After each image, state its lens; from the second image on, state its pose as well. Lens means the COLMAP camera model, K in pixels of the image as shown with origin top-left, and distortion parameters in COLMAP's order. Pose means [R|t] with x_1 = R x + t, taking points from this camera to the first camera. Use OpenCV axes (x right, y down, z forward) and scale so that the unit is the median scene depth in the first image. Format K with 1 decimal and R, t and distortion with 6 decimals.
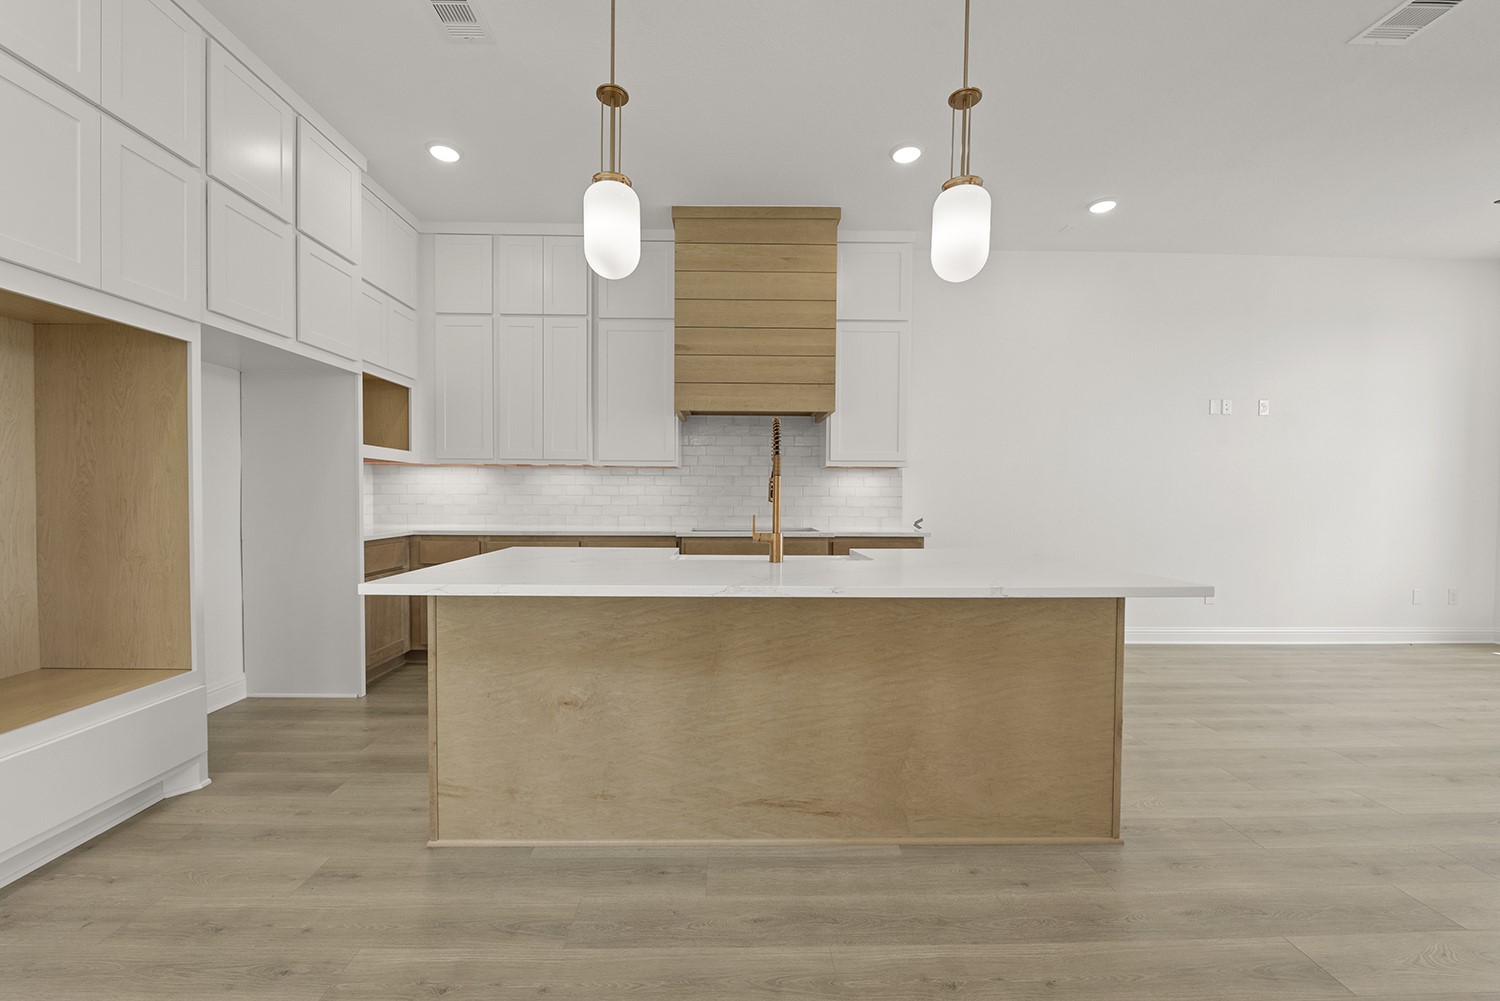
lens RADIAL K [[587.5, 0, 731.0], [0, 587.5, 502.3], [0, 0, 1]] dist [-0.003474, -0.002744]
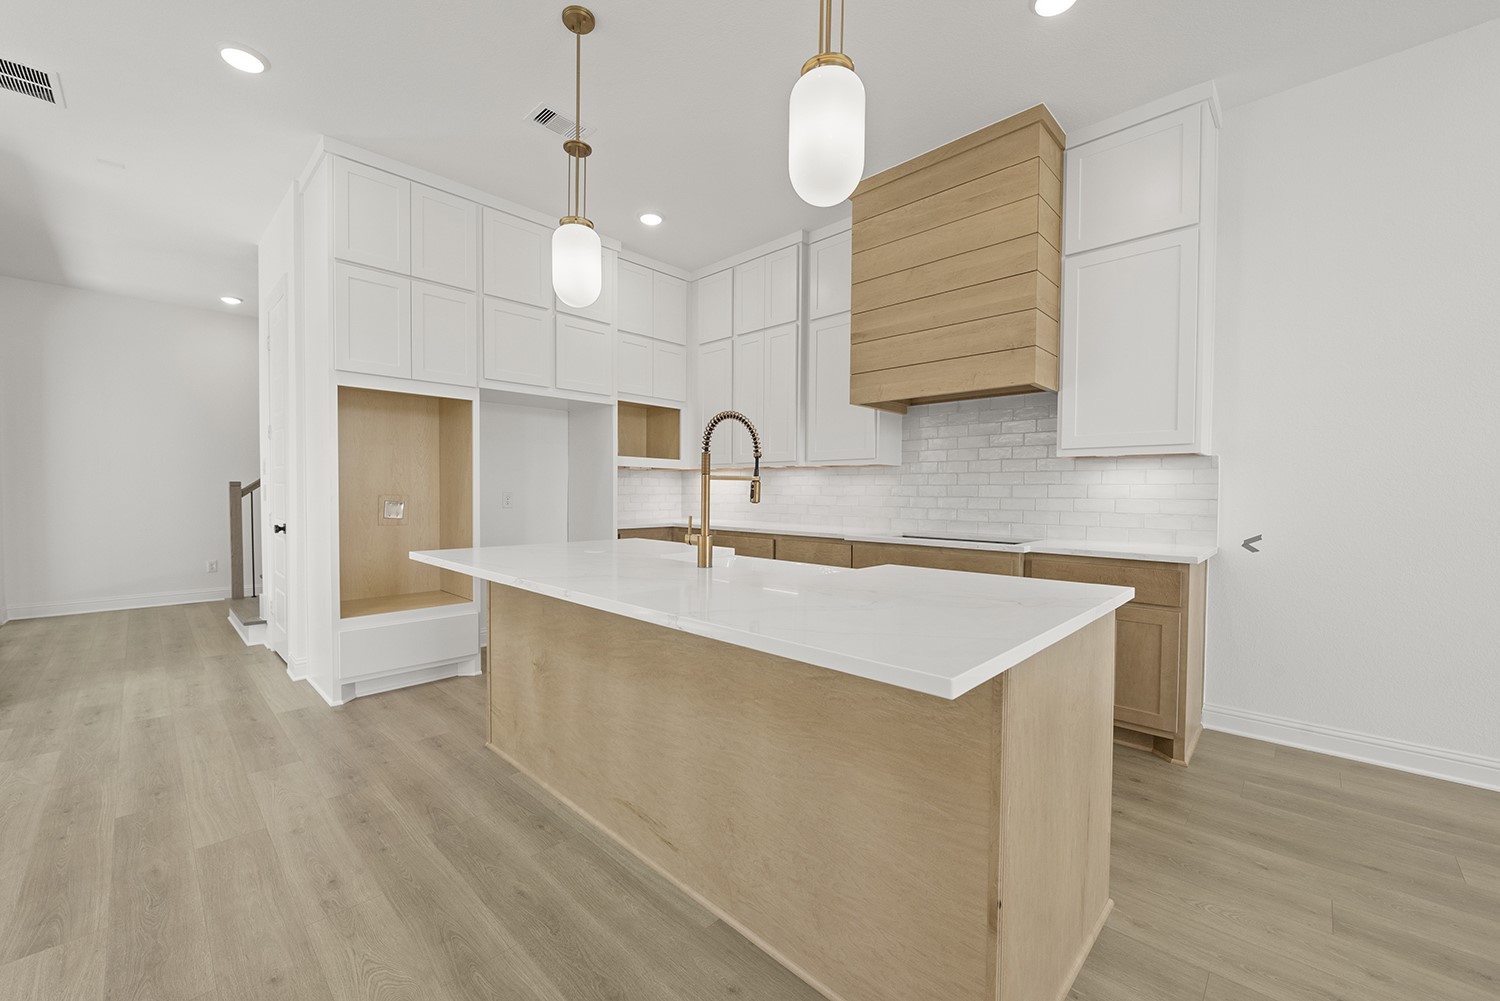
lens RADIAL K [[587.5, 0, 734.8], [0, 587.5, 502.2], [0, 0, 1]] dist [-0.003474, -0.002744]
pose [[0.703382, 0.011573, -0.710718, 0.439337], [-0.011675, 0.999921, 0.004728, -0.003809], [0.710716, 0.004972, 0.703461, 0.213870]]
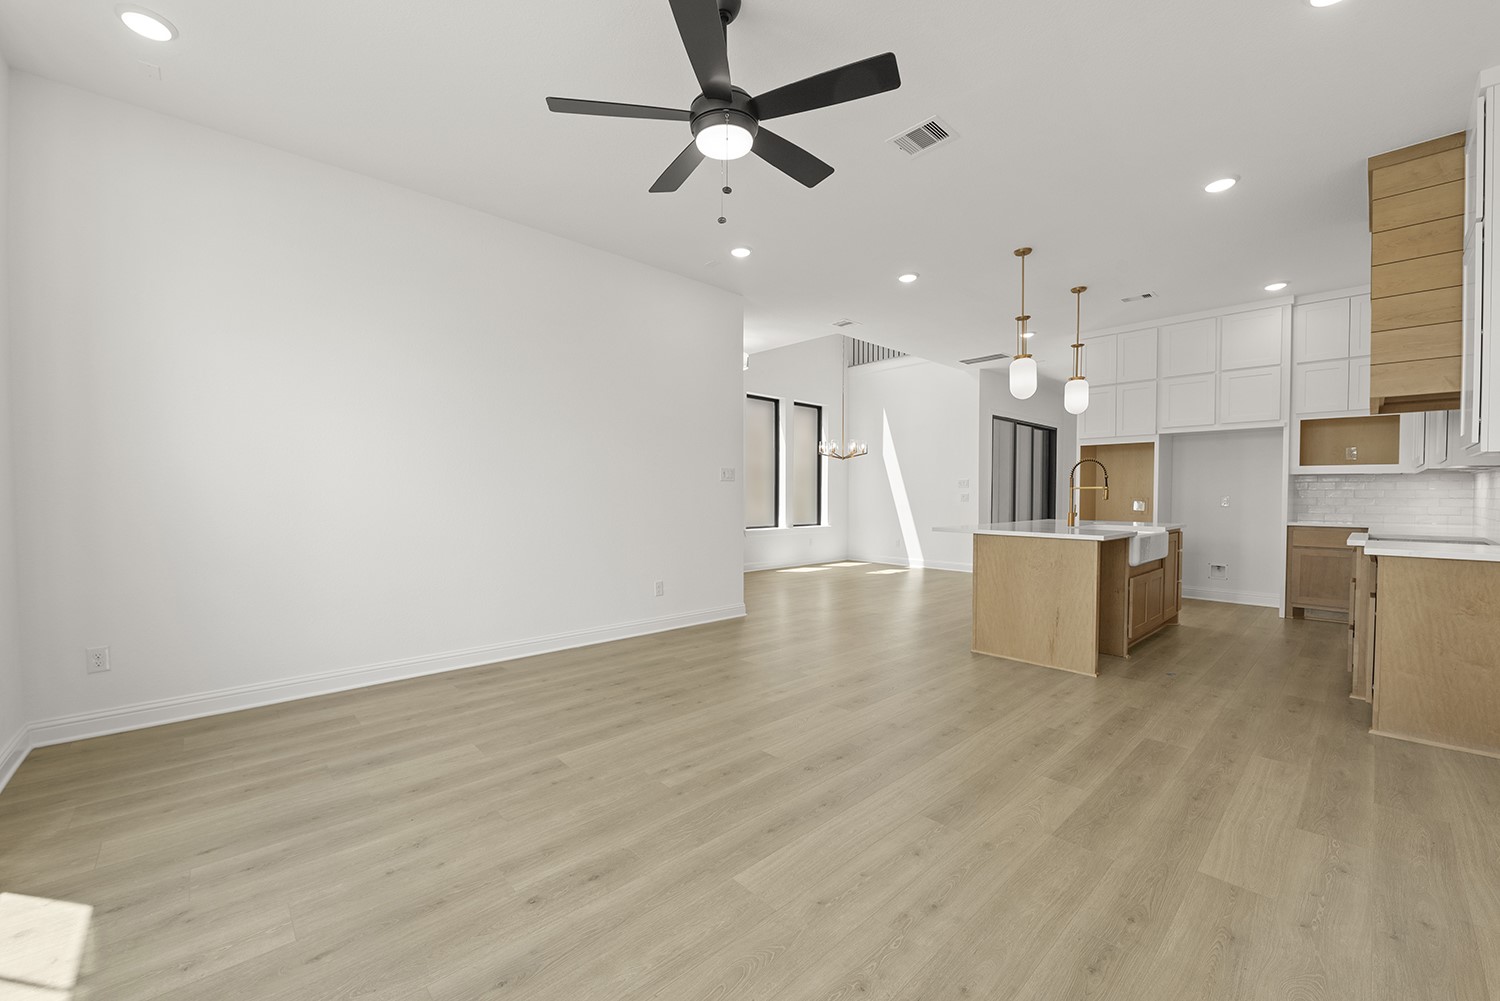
lens RADIAL K [[587.5, 0, 740.9], [0, 587.5, 511.2], [0, 0, 1]] dist [-0.003474, -0.002744]
pose [[-0.740397, 0.013575, -0.672033, 1.411054], [-0.013465, 0.999296, 0.035021, -0.008695], [0.672035, 0.034979, -0.739693, 1.016641]]
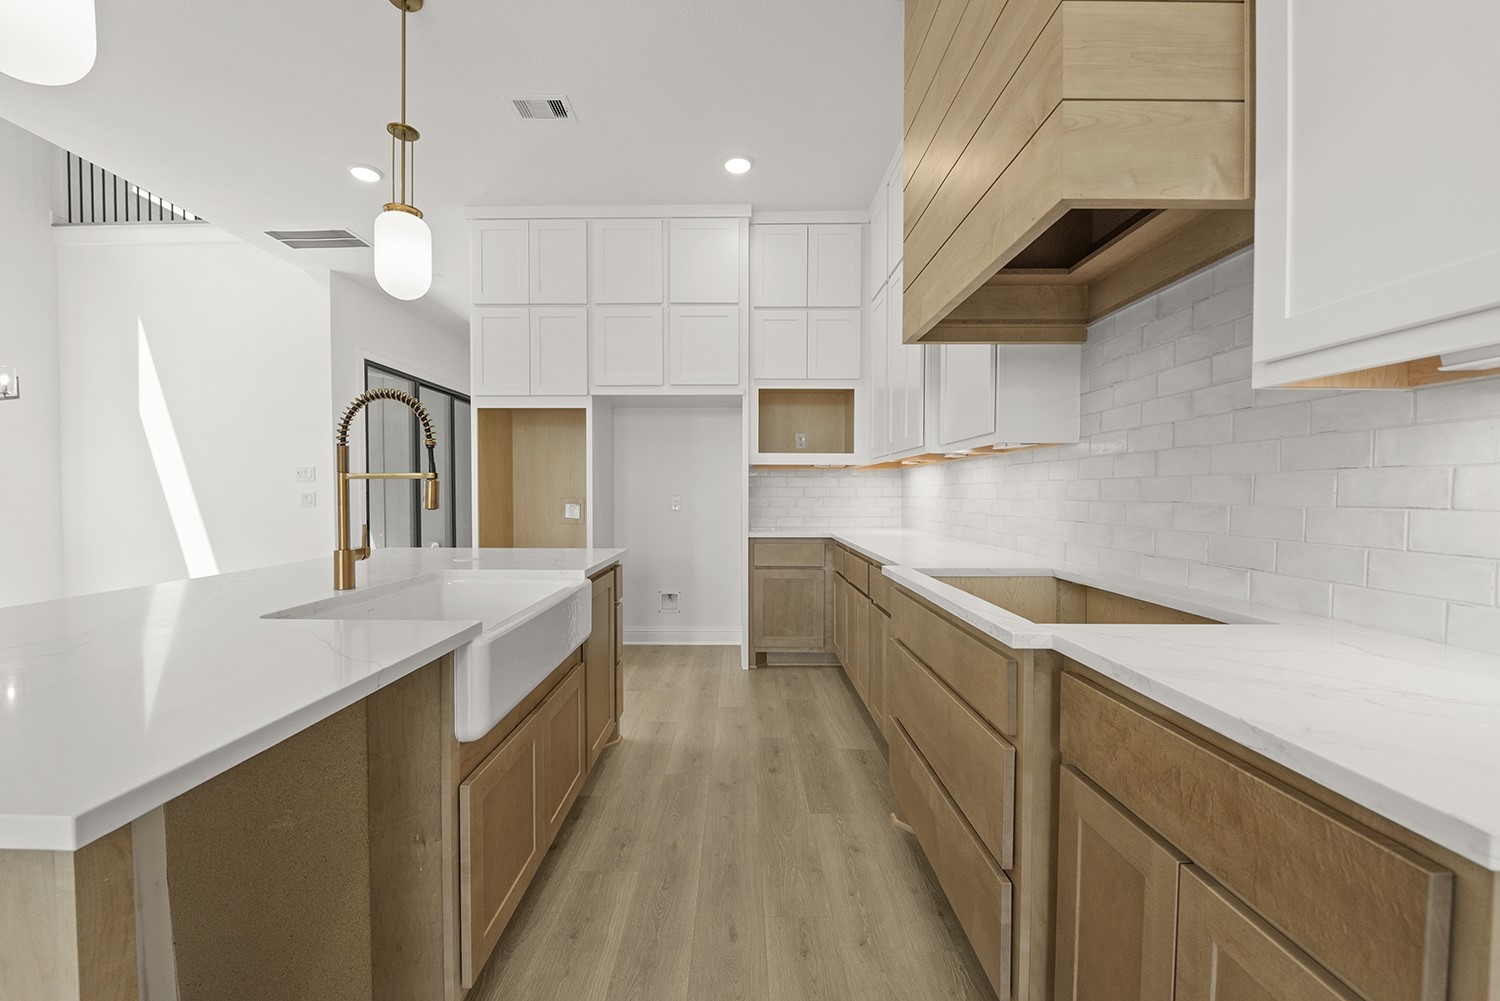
lens RADIAL K [[587.5, 0, 733.9], [0, 587.5, 506.7], [0, 0, 1]] dist [-0.003474, -0.002744]
pose [[-0.021003, 0.017678, -0.999623, 0.462462], [-0.015252, 0.999722, 0.018000, -0.012447], [0.999663, 0.015624, -0.020727, 0.853280]]
